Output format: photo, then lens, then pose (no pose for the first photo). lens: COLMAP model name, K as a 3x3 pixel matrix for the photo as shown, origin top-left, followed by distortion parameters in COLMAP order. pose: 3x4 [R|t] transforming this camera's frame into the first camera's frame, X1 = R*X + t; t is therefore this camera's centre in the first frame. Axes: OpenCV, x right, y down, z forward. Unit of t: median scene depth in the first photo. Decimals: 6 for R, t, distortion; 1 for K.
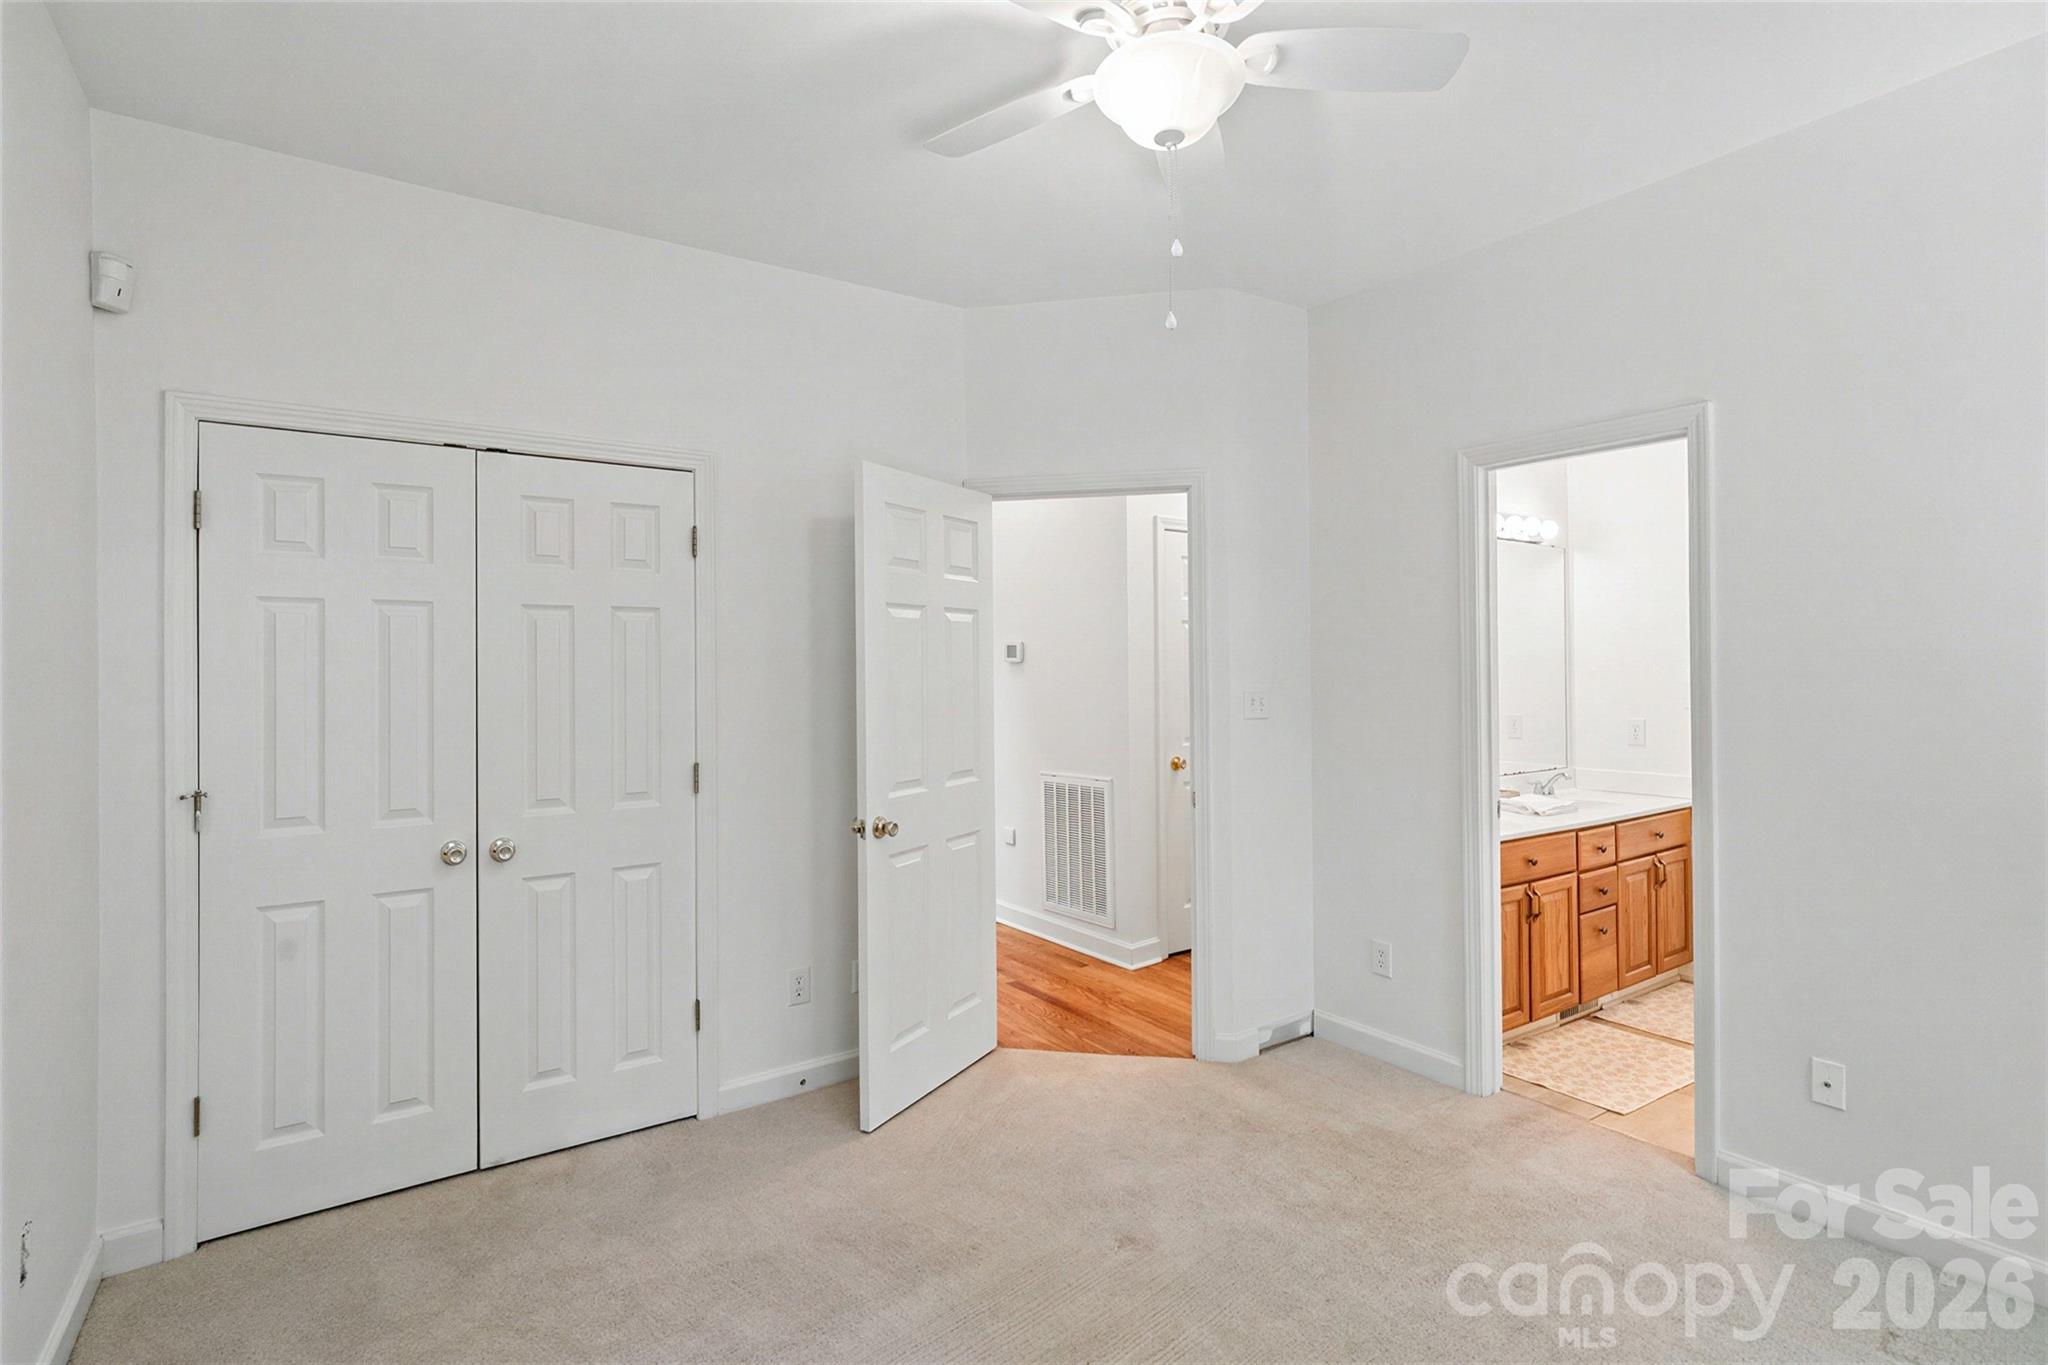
lens RADIAL K [[981.8, 0, 1024.0], [0, 981.8, 682.5], [0, 0, 1]] dist [-0.003412, -0.000787]
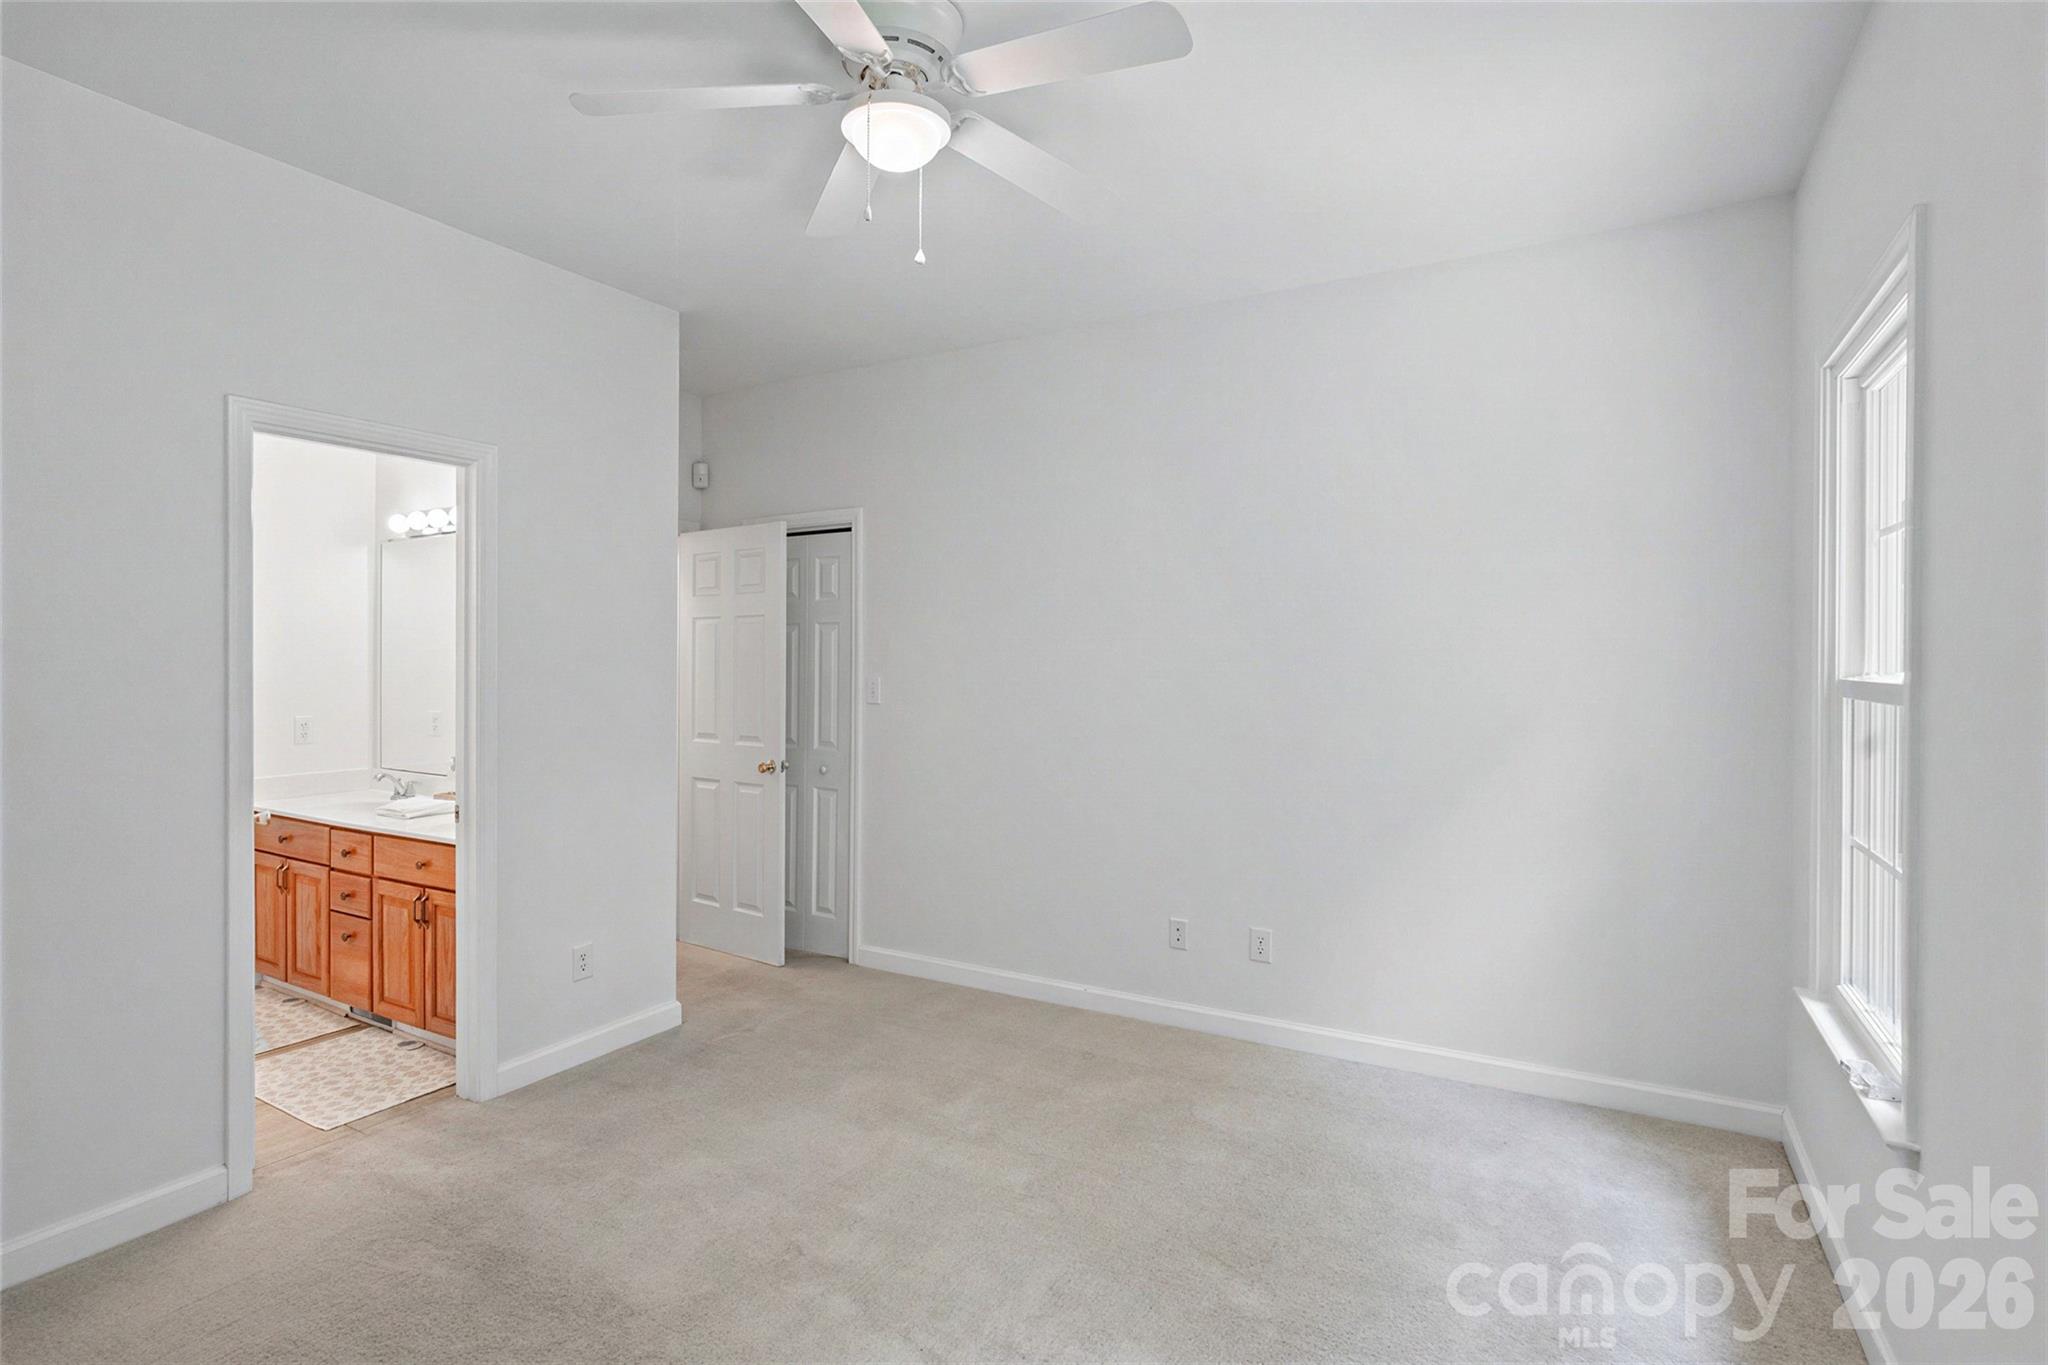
lens RADIAL K [[981.8, 0, 1024.0], [0, 981.8, 682.5], [0, 0, 1]] dist [-0.003412, -0.000787]
pose [[0.422054, 0.034534, -0.905913, 1.736020], [-0.003708, 0.999332, 0.036368, -0.034404], [0.906563, -0.011990, 0.421900, 1.203136]]
